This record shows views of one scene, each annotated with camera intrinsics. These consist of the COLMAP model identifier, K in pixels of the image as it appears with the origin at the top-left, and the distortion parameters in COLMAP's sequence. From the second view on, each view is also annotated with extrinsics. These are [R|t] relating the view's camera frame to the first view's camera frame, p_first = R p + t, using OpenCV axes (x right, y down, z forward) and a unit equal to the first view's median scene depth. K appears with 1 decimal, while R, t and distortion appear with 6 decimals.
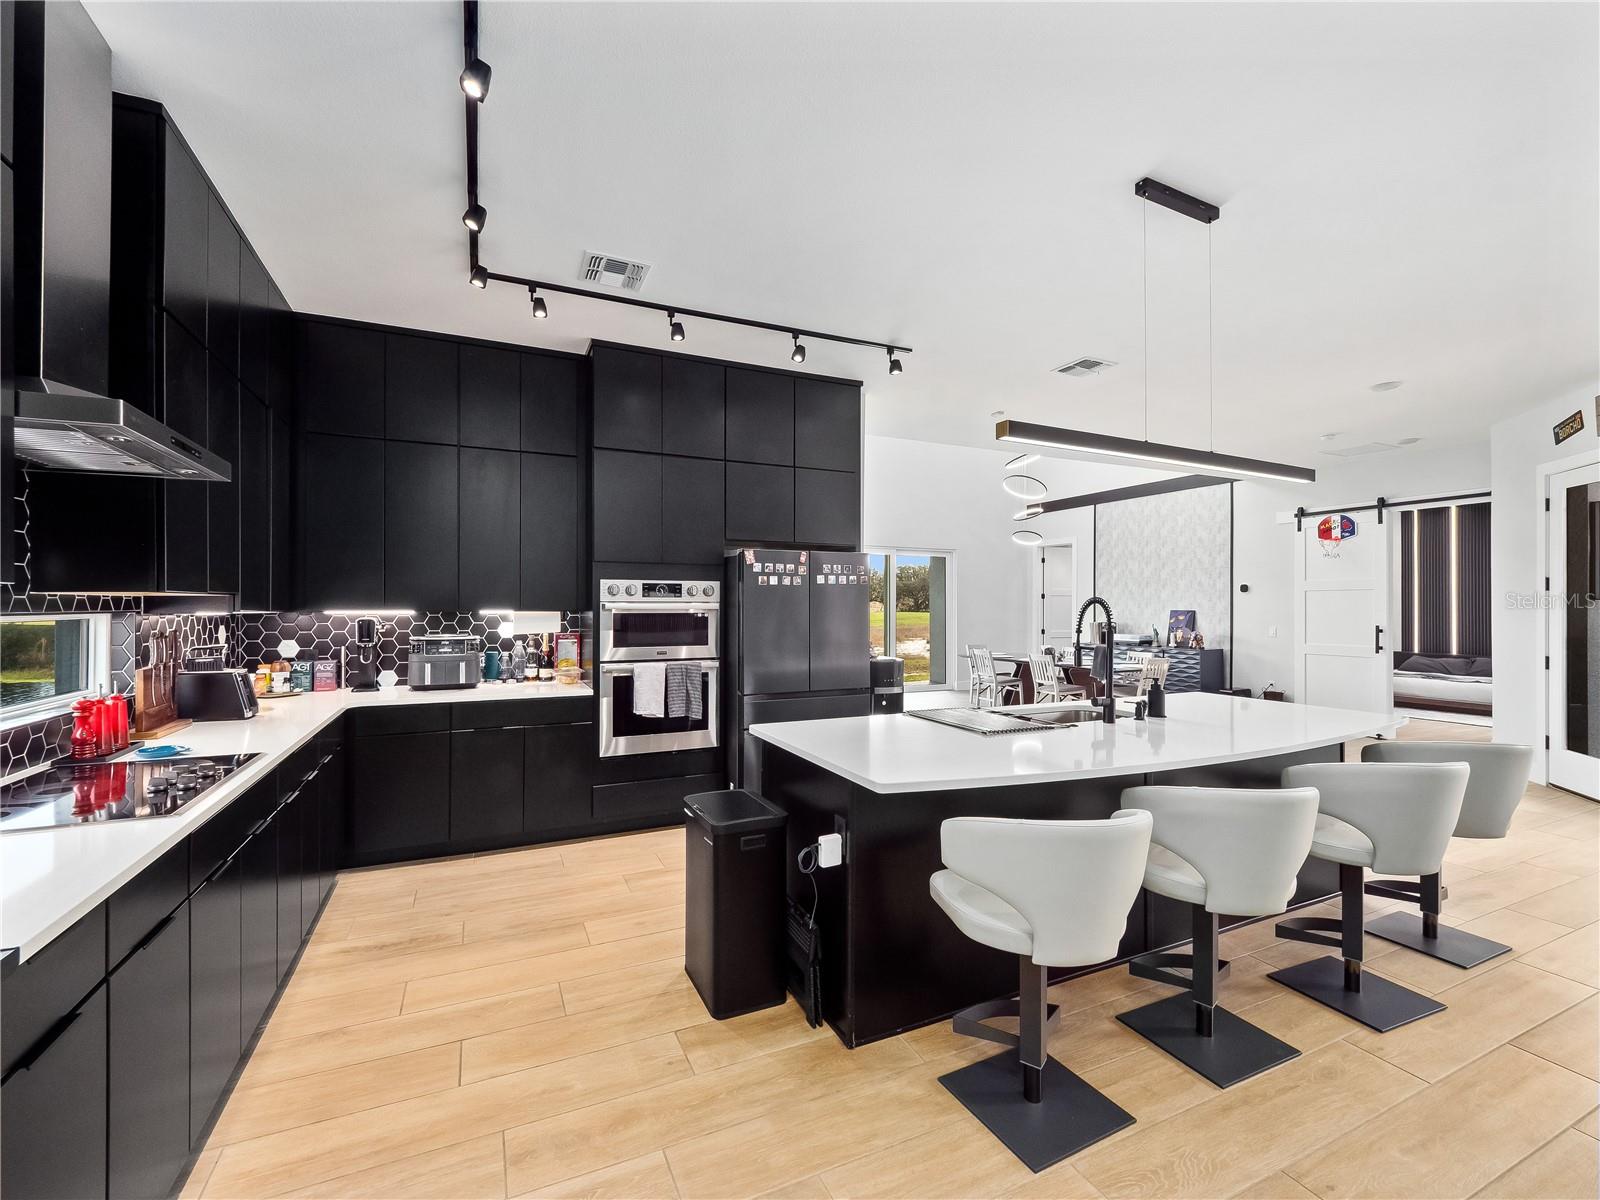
lens RADIAL K [[682.1, 0, 788.1], [0, 682.1, 599.5], [0, 0, 1]] dist [0.001861, -0.004149]
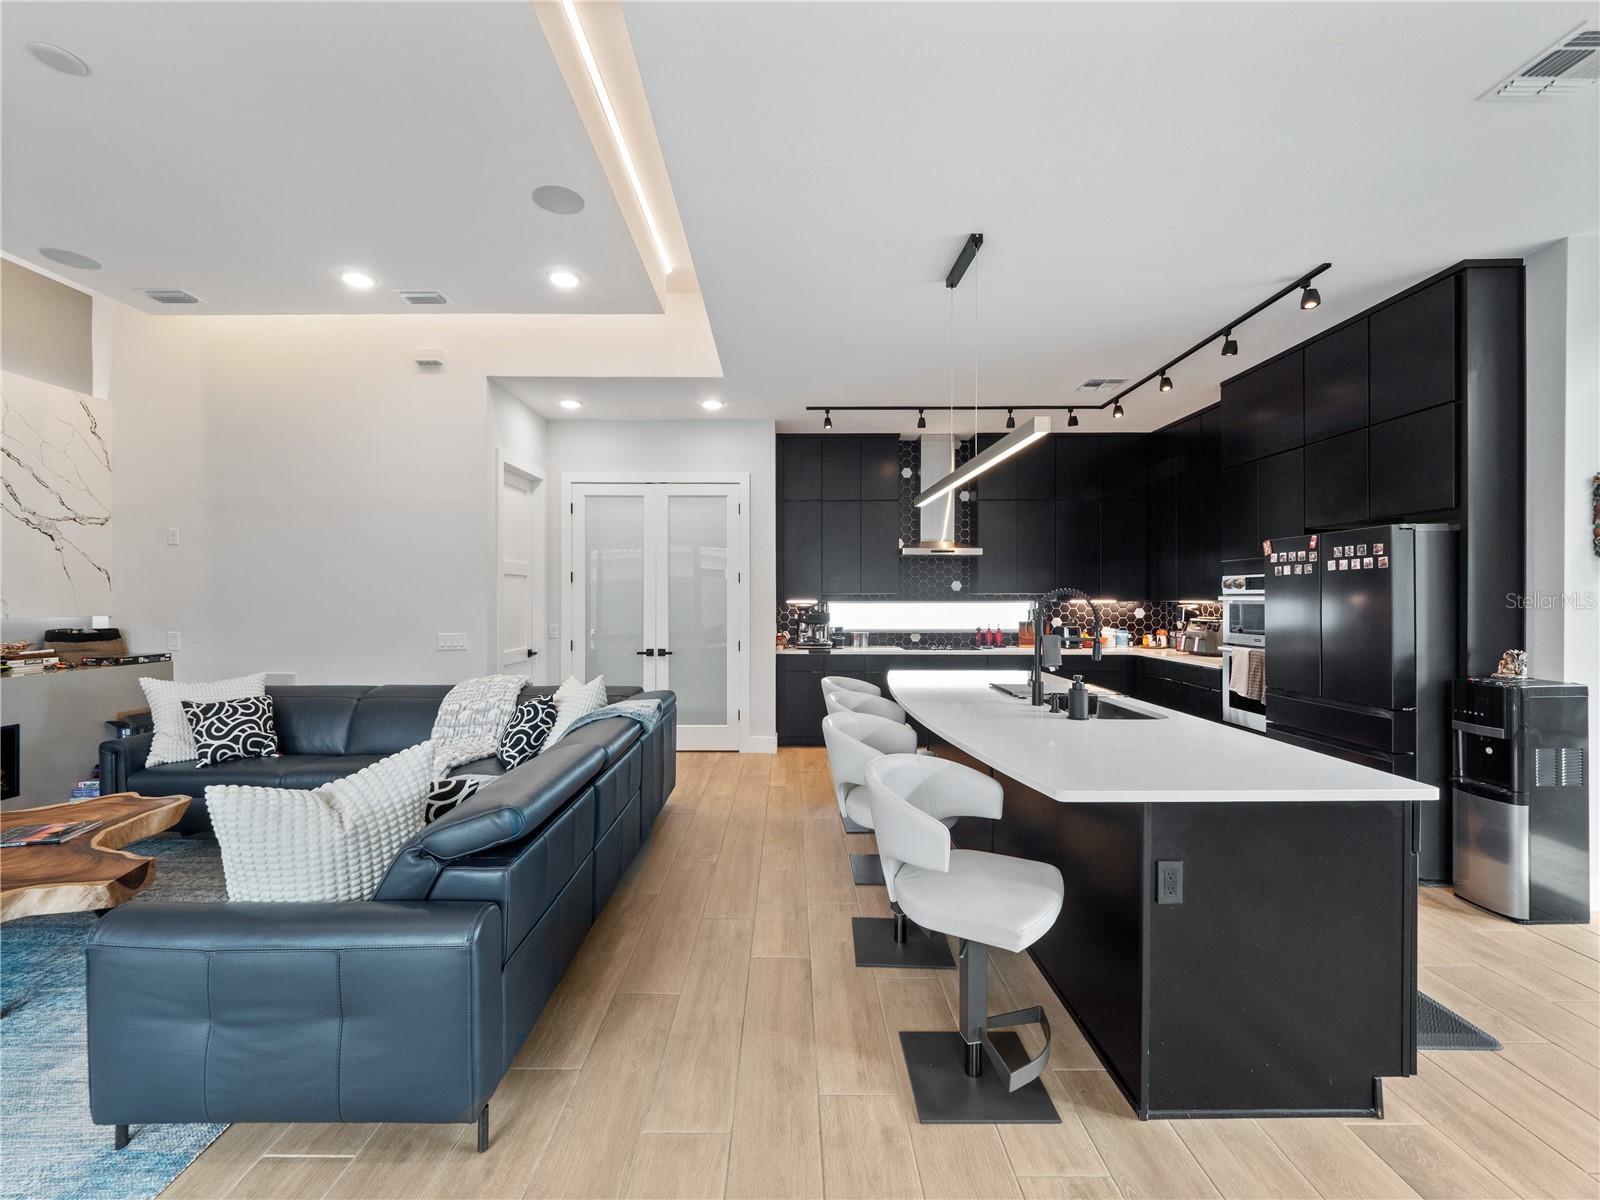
lens RADIAL K [[682.1, 0, 785.3], [0, 682.1, 597.1], [0, 0, 1]] dist [0.001861, -0.004149]
pose [[-0.409980, -0.001070, -0.912094, 1.203812], [0.006217, 0.999973, -0.003967, 0.009567], [0.912074, -0.007297, -0.409962, 0.805789]]
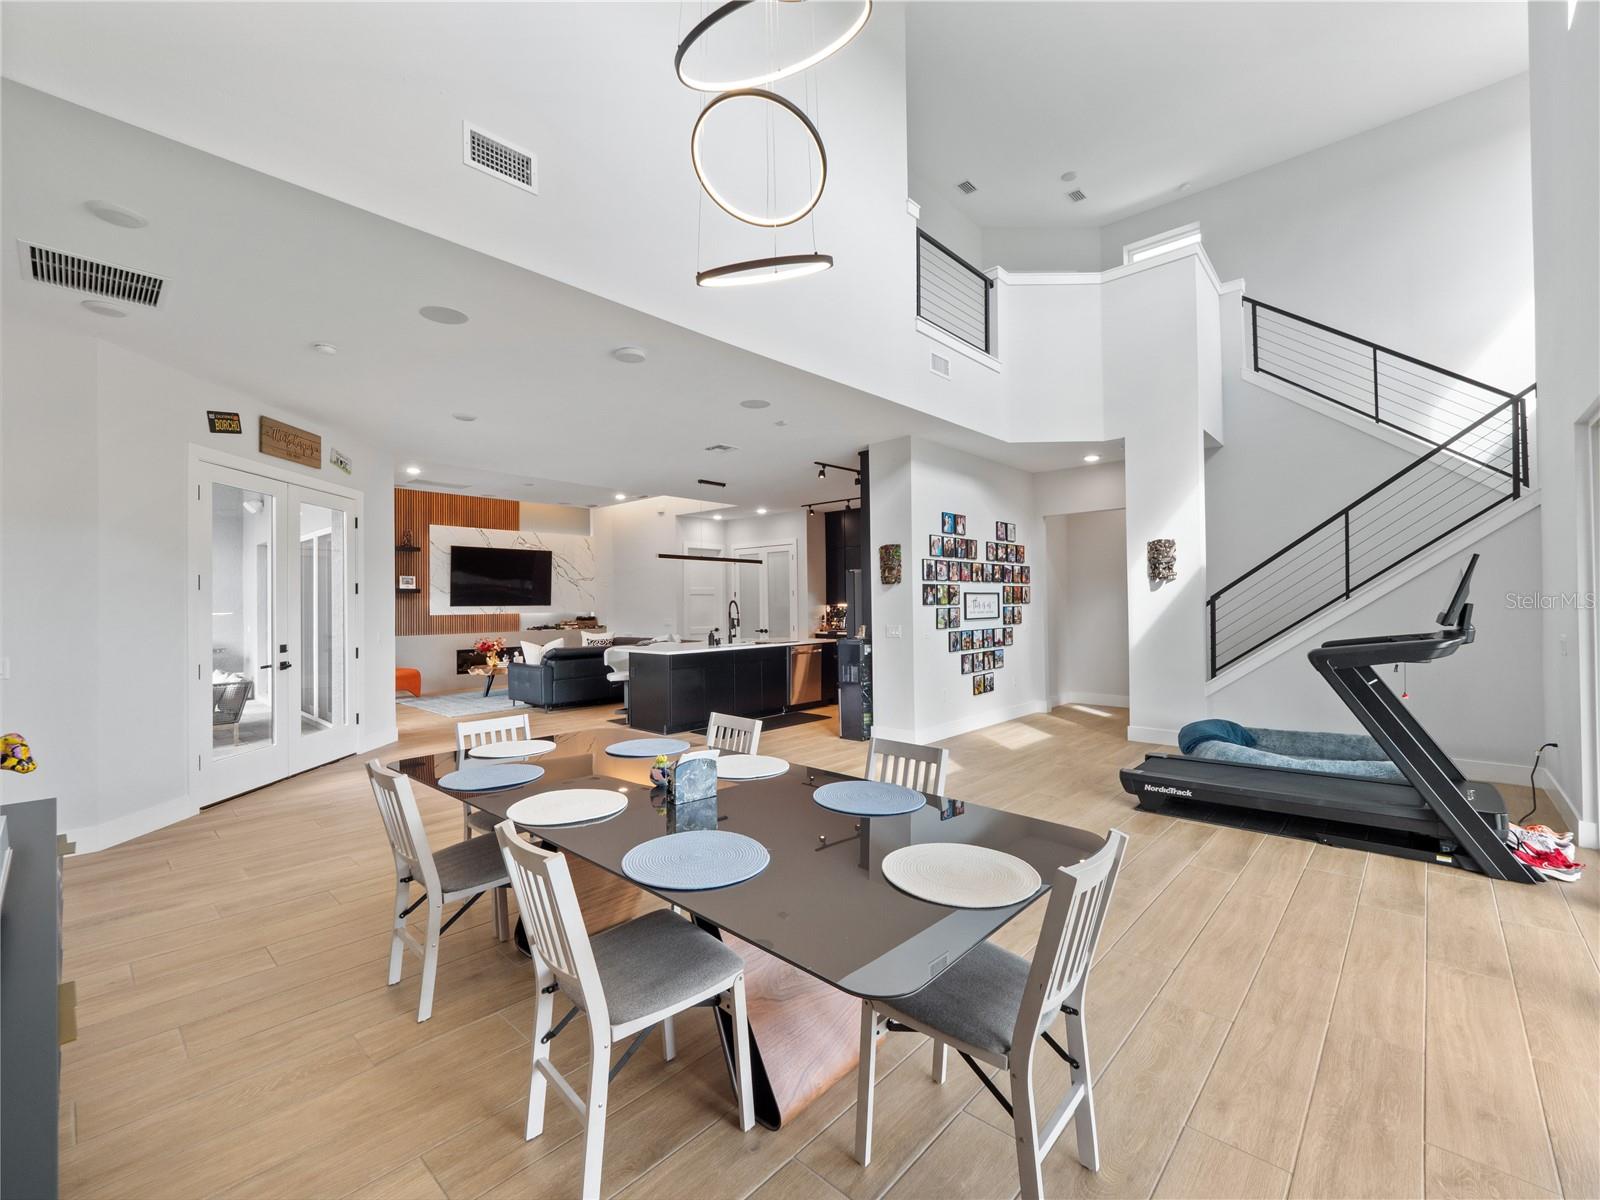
lens RADIAL K [[682.1, 0, 799.2], [0, 682.1, 602.3], [0, 0, 1]] dist [0.001861, -0.004149]
pose [[-0.917351, 0.008331, -0.397991, 1.012628], [0.013446, 0.999859, -0.010062, 0.030171], [0.397852, -0.014582, -0.917334, 2.840580]]
